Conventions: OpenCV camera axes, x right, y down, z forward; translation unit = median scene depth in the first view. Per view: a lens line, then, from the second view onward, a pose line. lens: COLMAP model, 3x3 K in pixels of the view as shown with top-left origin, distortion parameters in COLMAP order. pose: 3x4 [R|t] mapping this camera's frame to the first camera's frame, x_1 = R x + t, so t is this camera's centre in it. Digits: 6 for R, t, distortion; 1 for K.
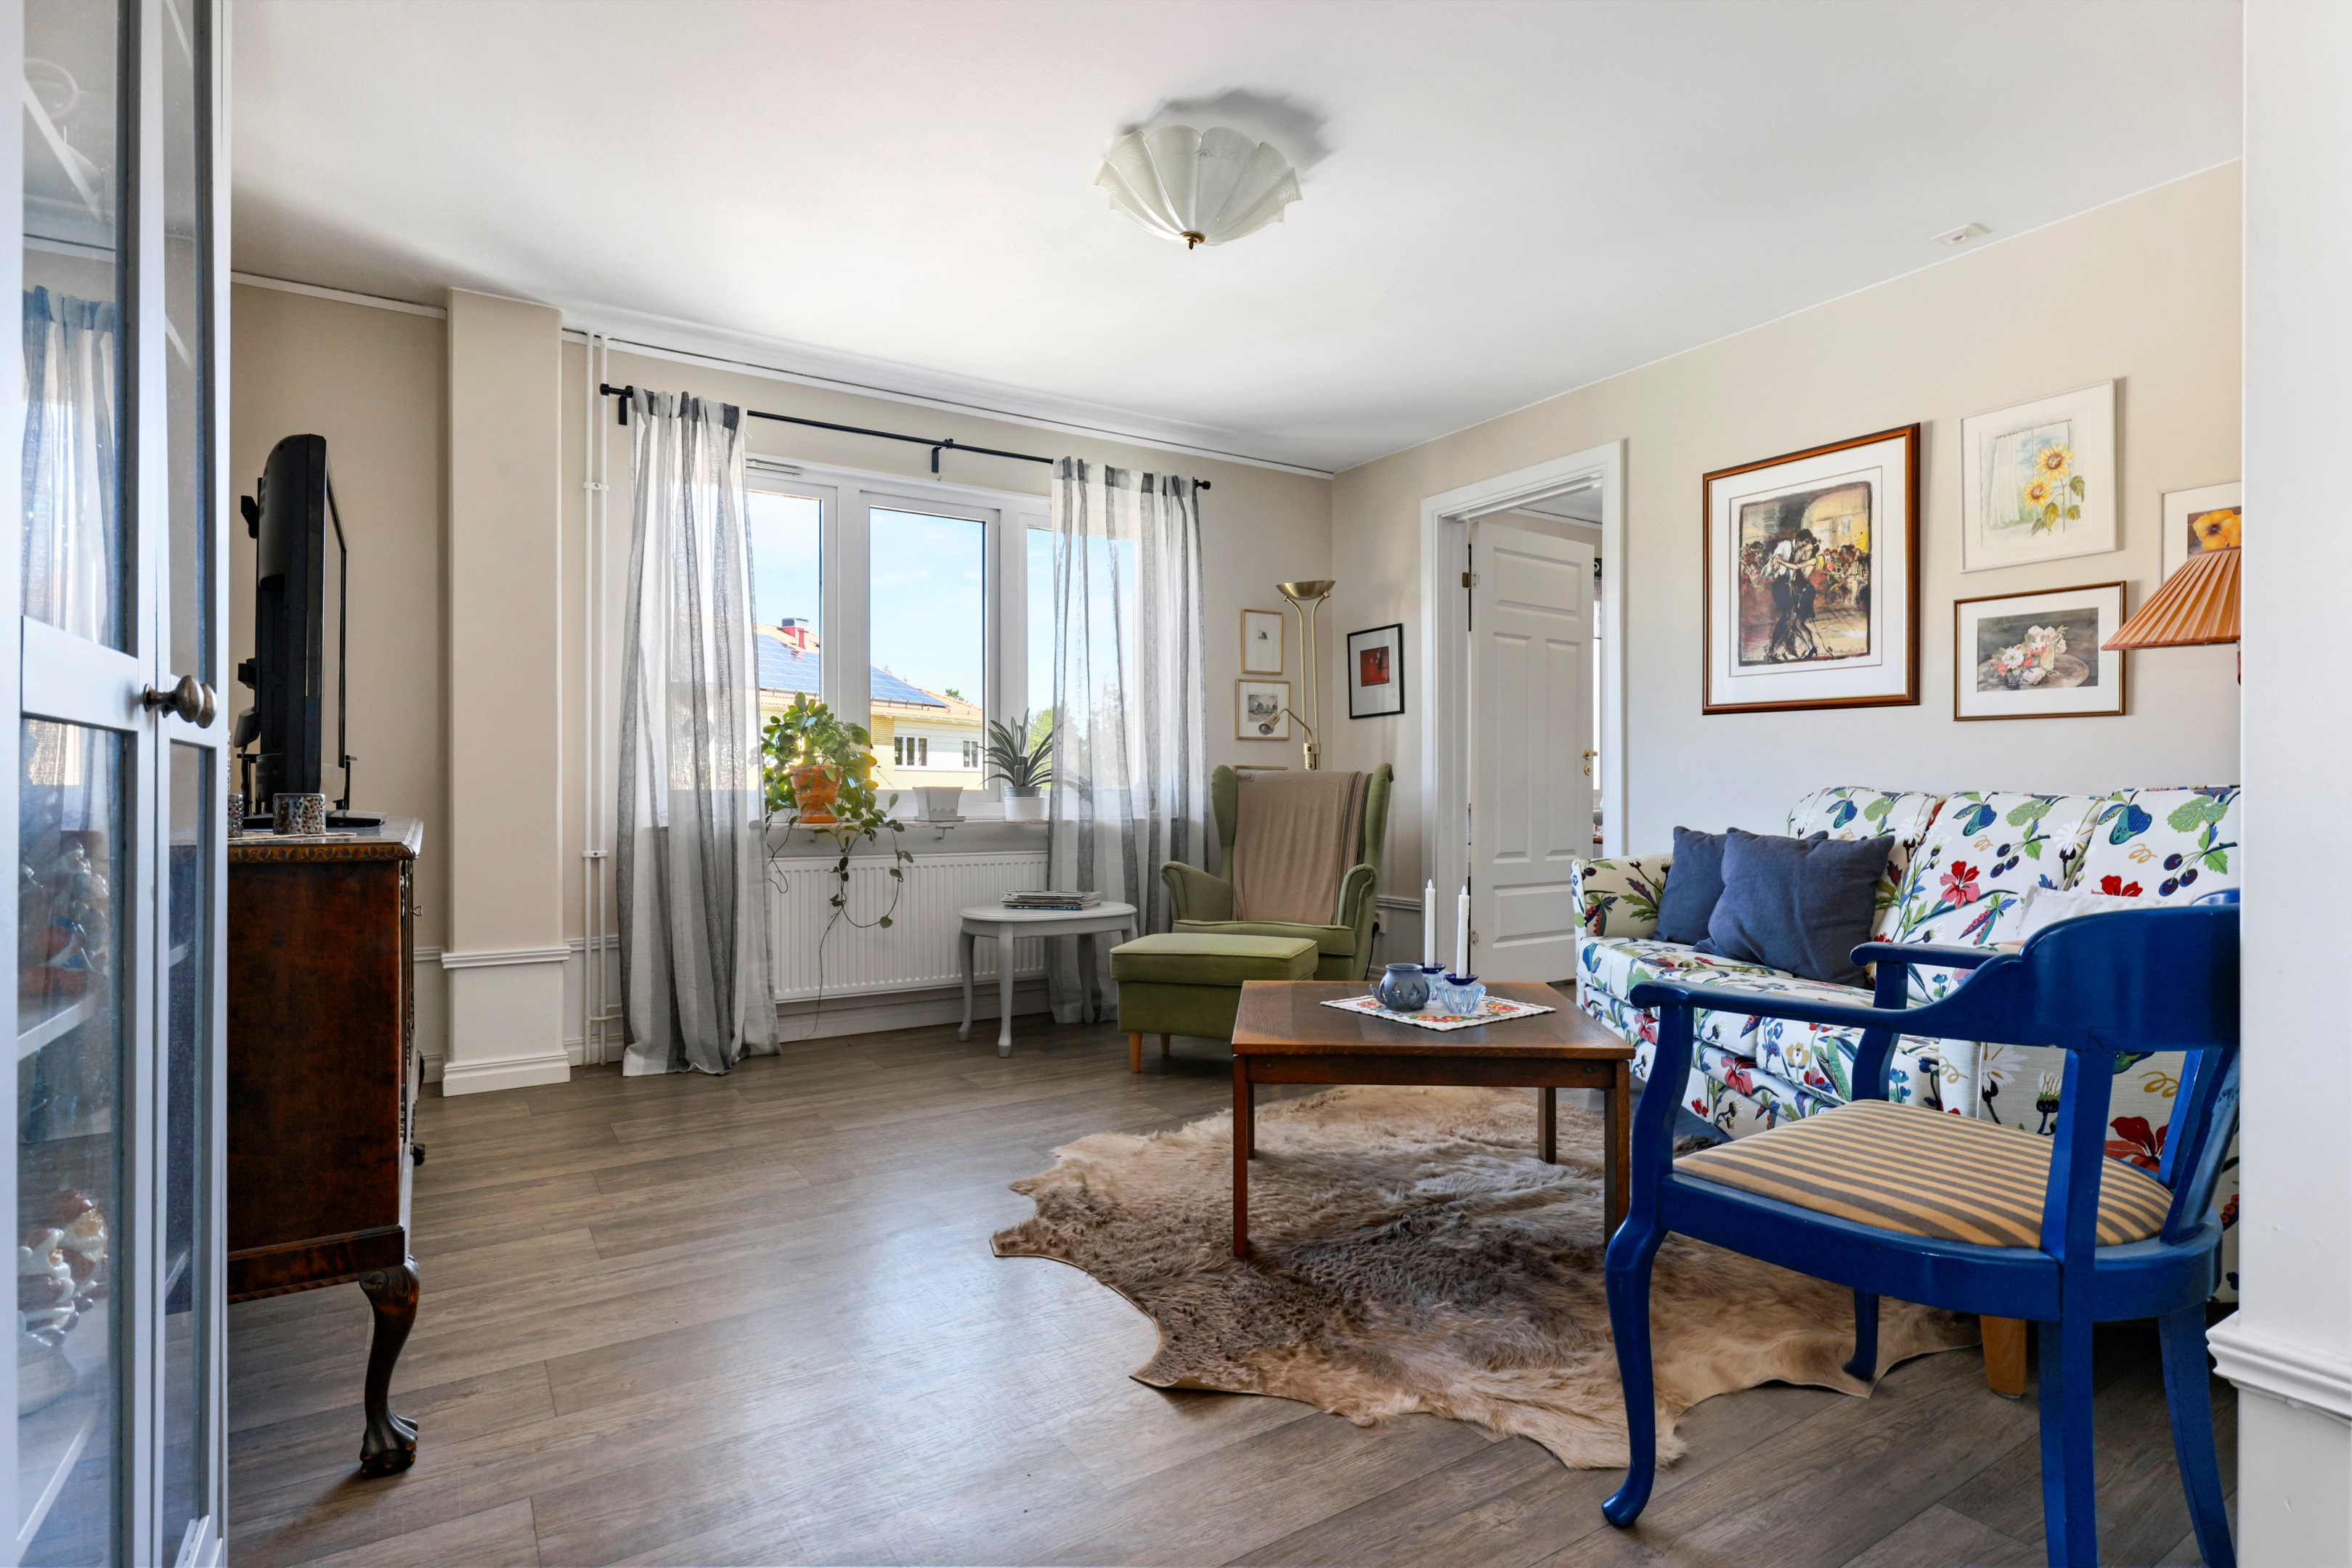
lens RADIAL K [[1161.2, 0, 1177.2], [0, 1161.2, 783.6], [0, 0, 1]] dist [0.000311, 0.000076]
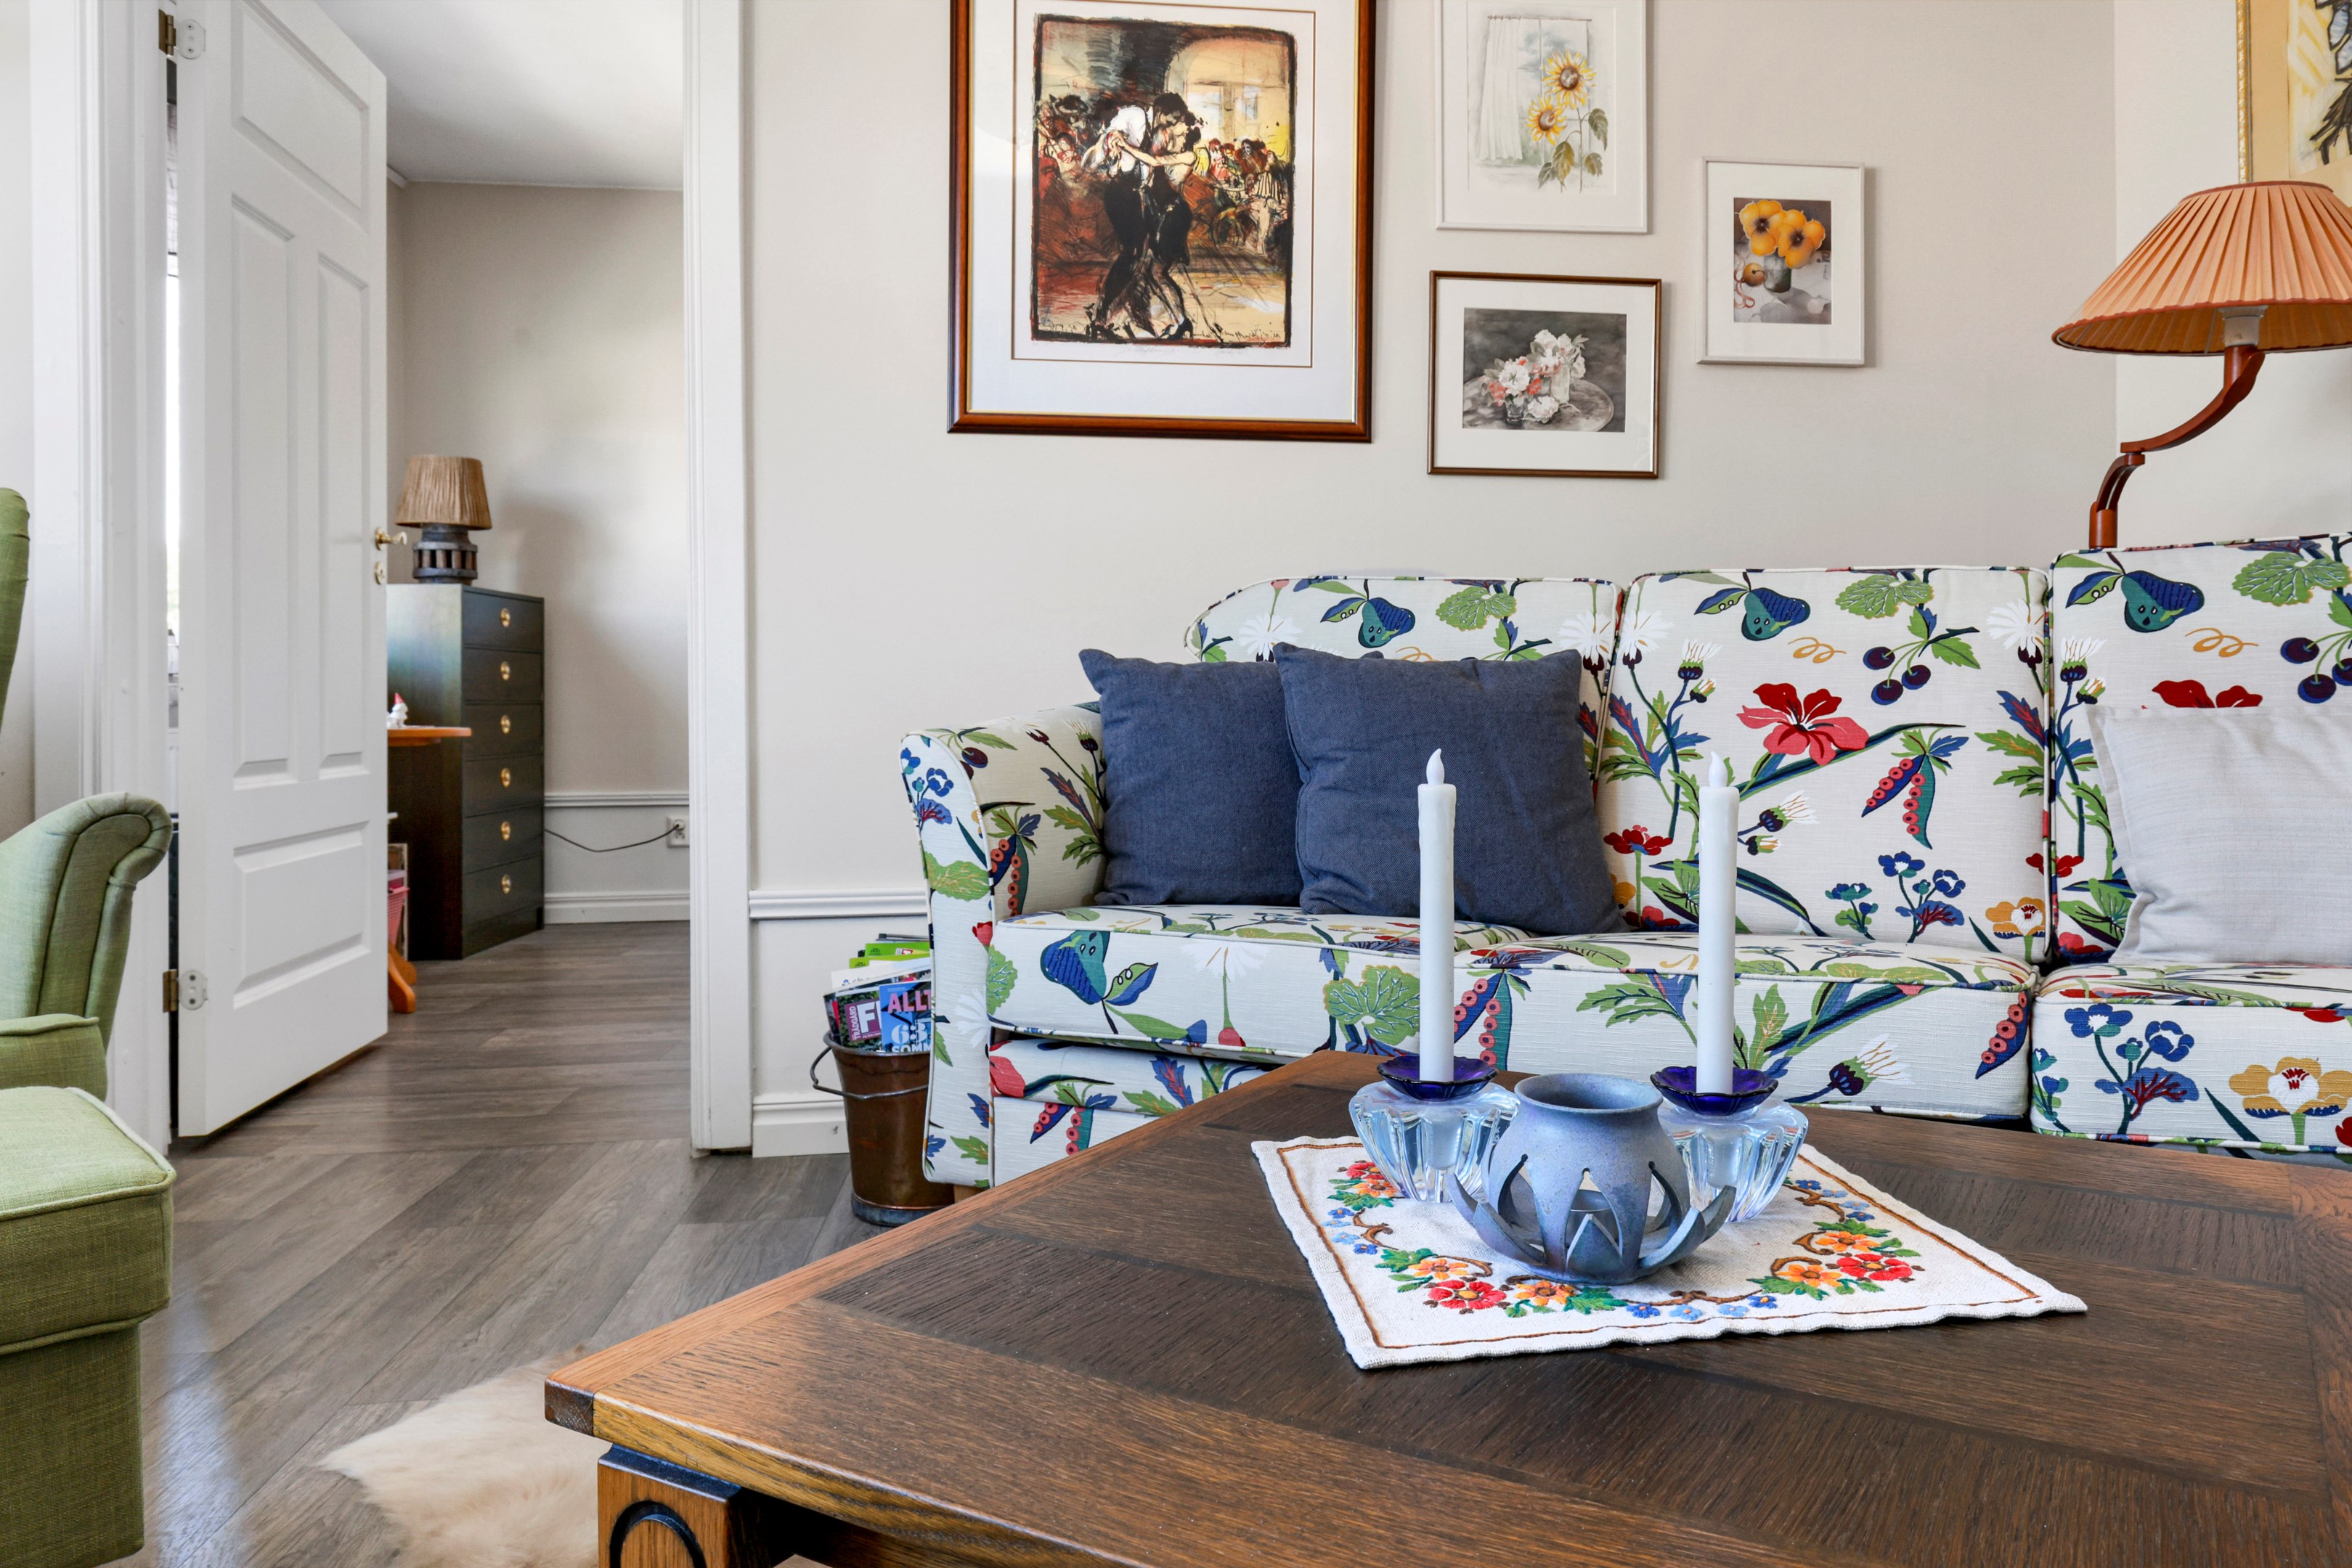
lens RADIAL K [[1582.5, 0, 1202.3], [0, 1582.5, 697.7], [0, 0, 1]] dist [-0.001449, -0.001869]
pose [[0.415629, -0.003670, 0.909527, -0.116215], [0.000833, 0.999993, 0.003654, 0.056742], [-0.909534, -0.000761, 0.415629, 0.748416]]
